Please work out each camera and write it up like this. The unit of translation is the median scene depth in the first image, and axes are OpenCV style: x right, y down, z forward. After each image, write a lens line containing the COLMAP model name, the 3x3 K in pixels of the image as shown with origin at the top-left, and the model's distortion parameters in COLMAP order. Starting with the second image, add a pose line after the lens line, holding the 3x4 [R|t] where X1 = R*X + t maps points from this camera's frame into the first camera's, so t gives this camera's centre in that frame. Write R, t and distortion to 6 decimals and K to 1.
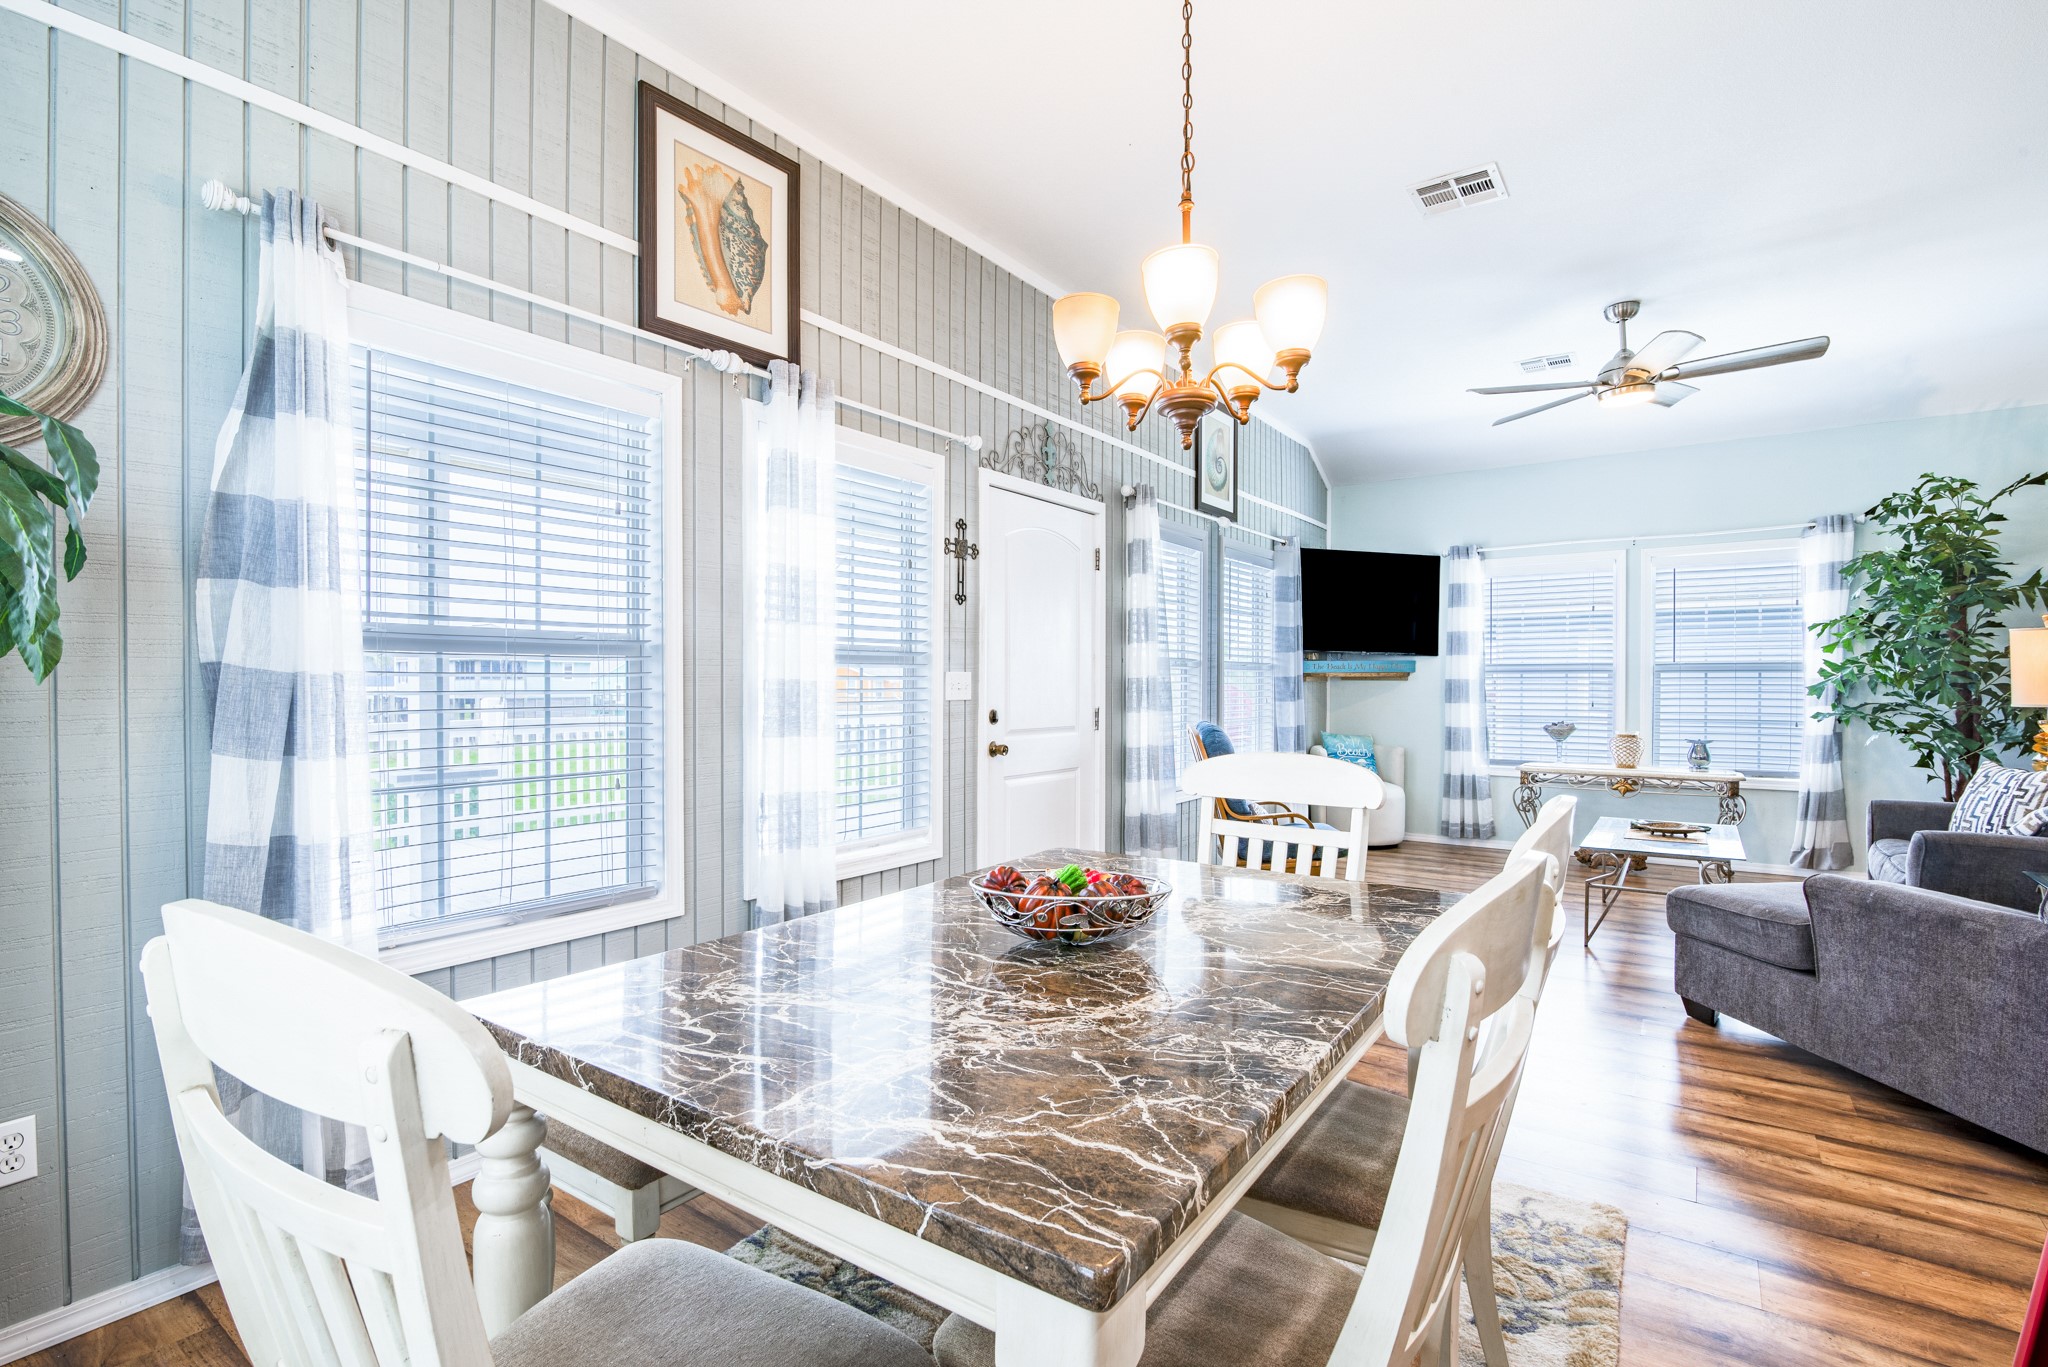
lens RADIAL K [[962.5, 0, 943.5], [0, 962.5, 700.2], [0, 0, 1]] dist [-0.018692, -0.000127]
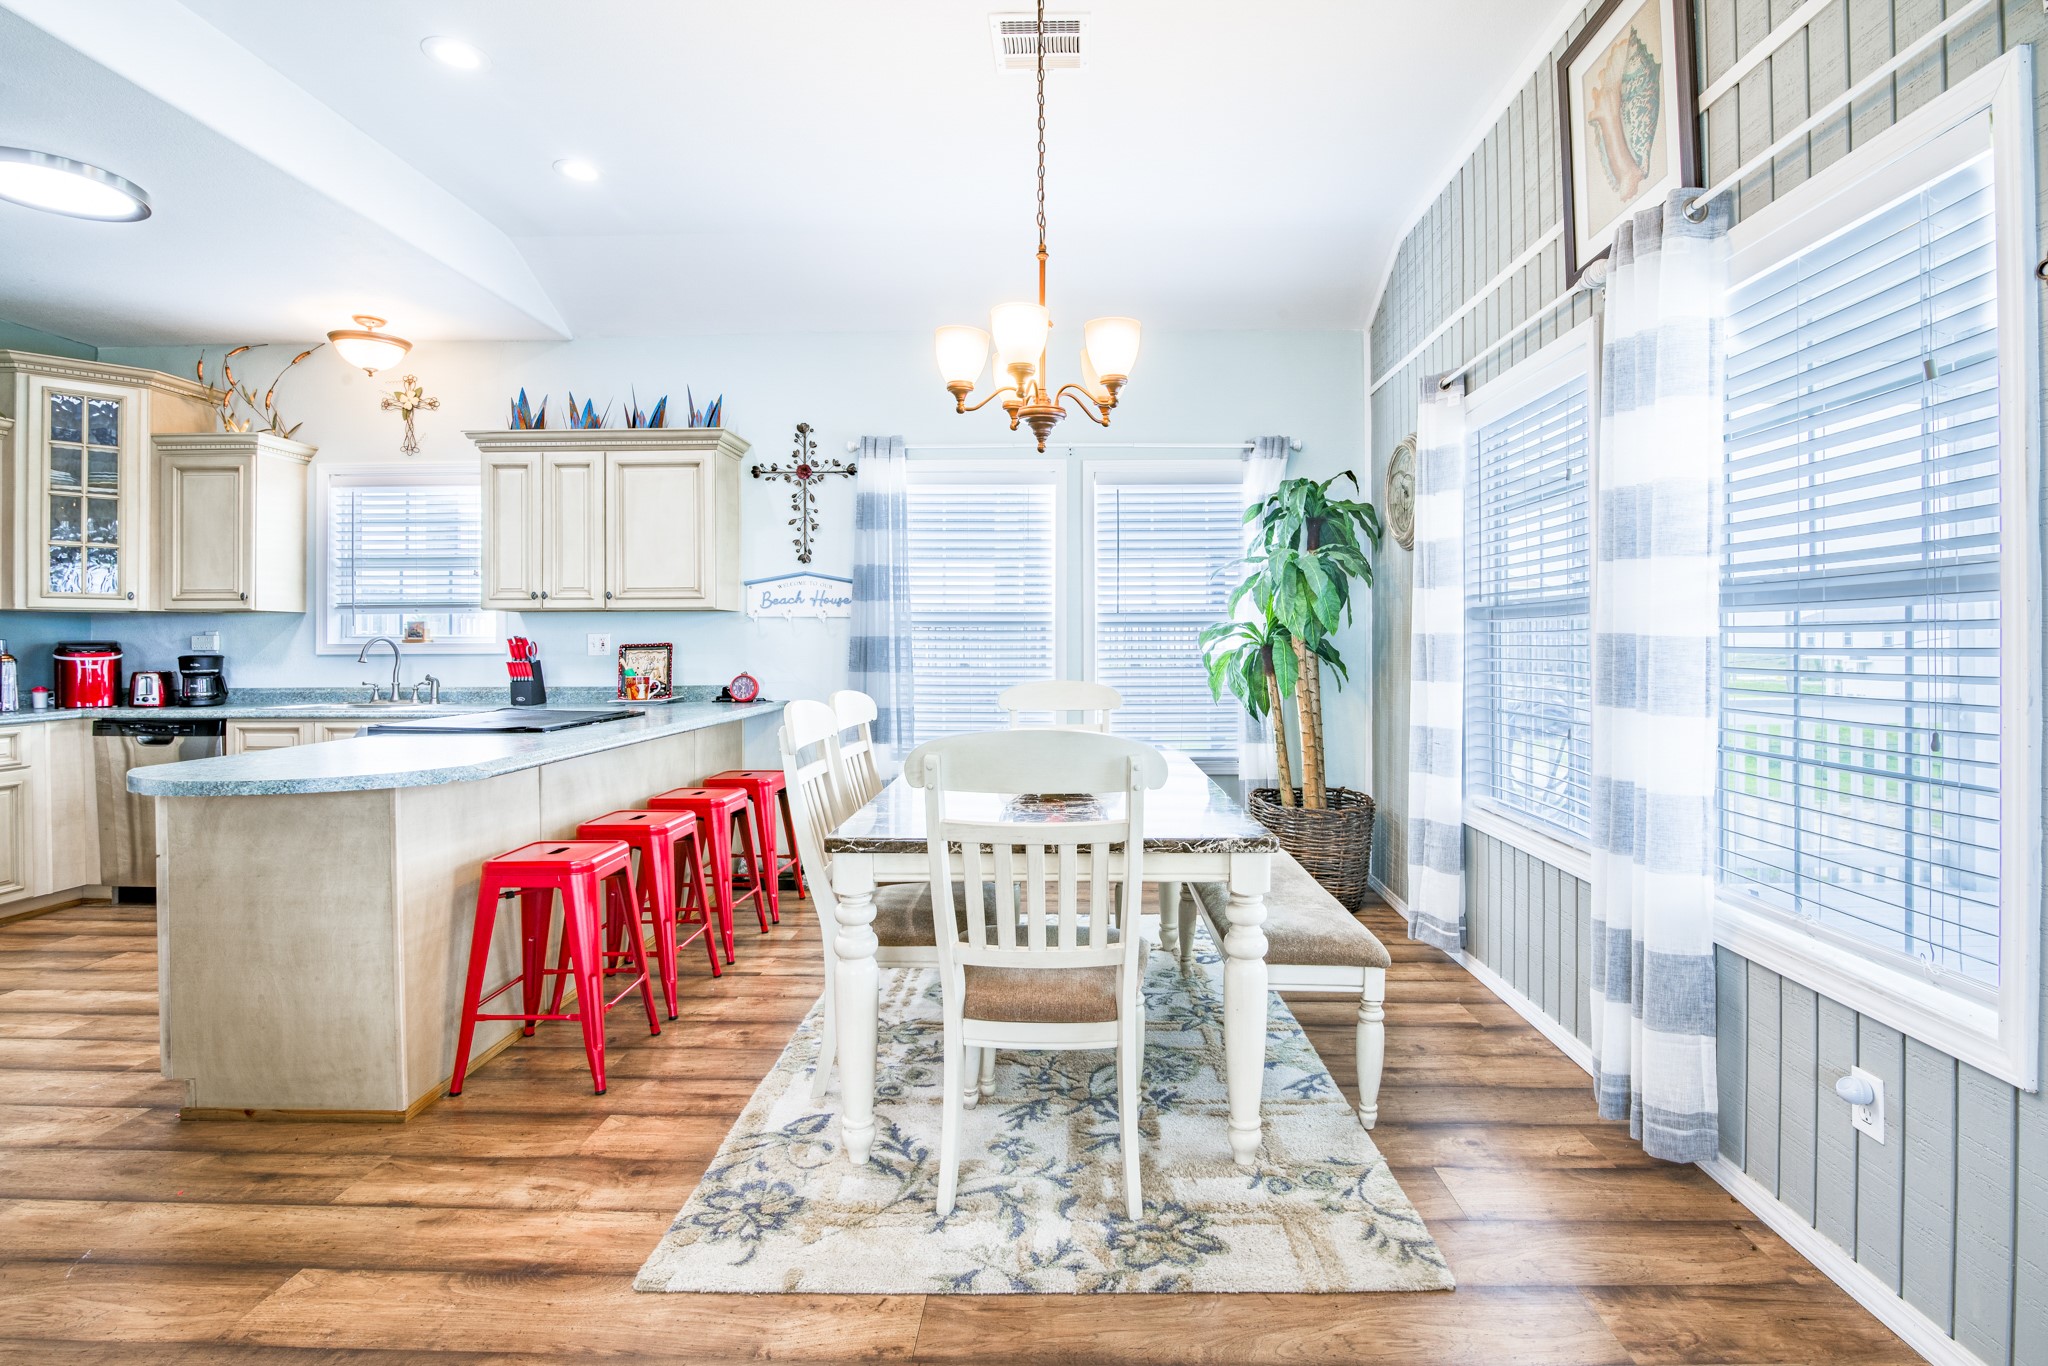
lens RADIAL K [[962.5, 0, 1079.7], [0, 962.5, 644.1], [0, 0, 1]] dist [-0.018692, -0.000127]
pose [[-0.777691, 0.002367, -0.628642, 0.489697], [-0.010286, 0.999811, 0.016490, -0.016548], [0.628563, 0.019291, -0.777520, 0.981394]]
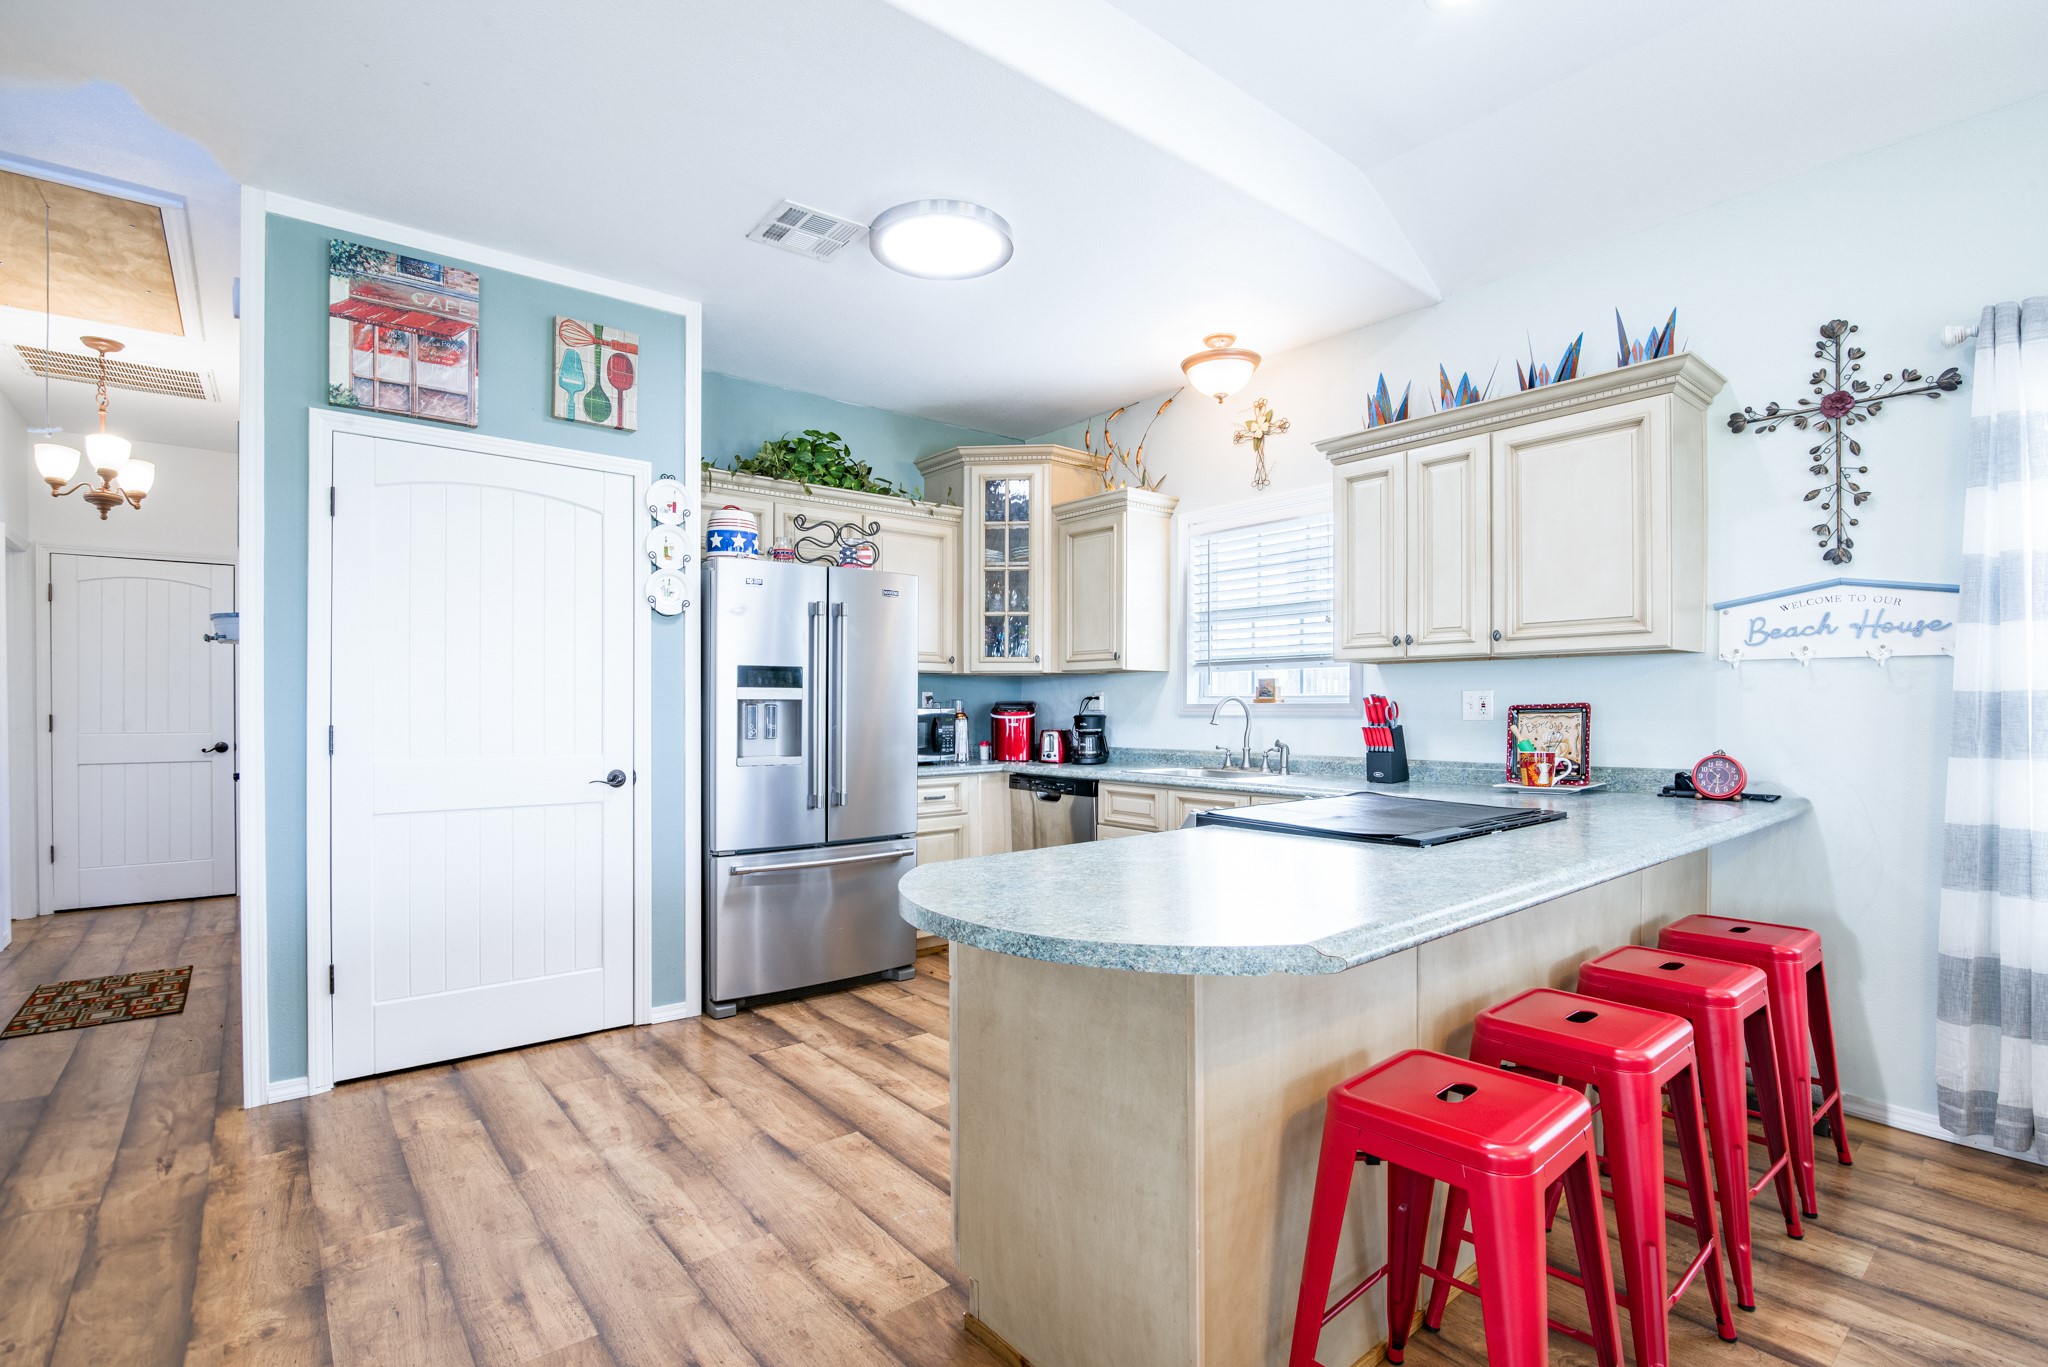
lens RADIAL K [[962.5, 0, 1020.9], [0, 962.5, 706.2], [0, 0, 1]] dist [-0.018692, -0.000127]
pose [[-0.980449, 0.000621, 0.196774, 0.442599], [0.004983, 0.999753, 0.021675, -0.010391], [-0.196712, 0.022232, -0.980209, 0.617761]]
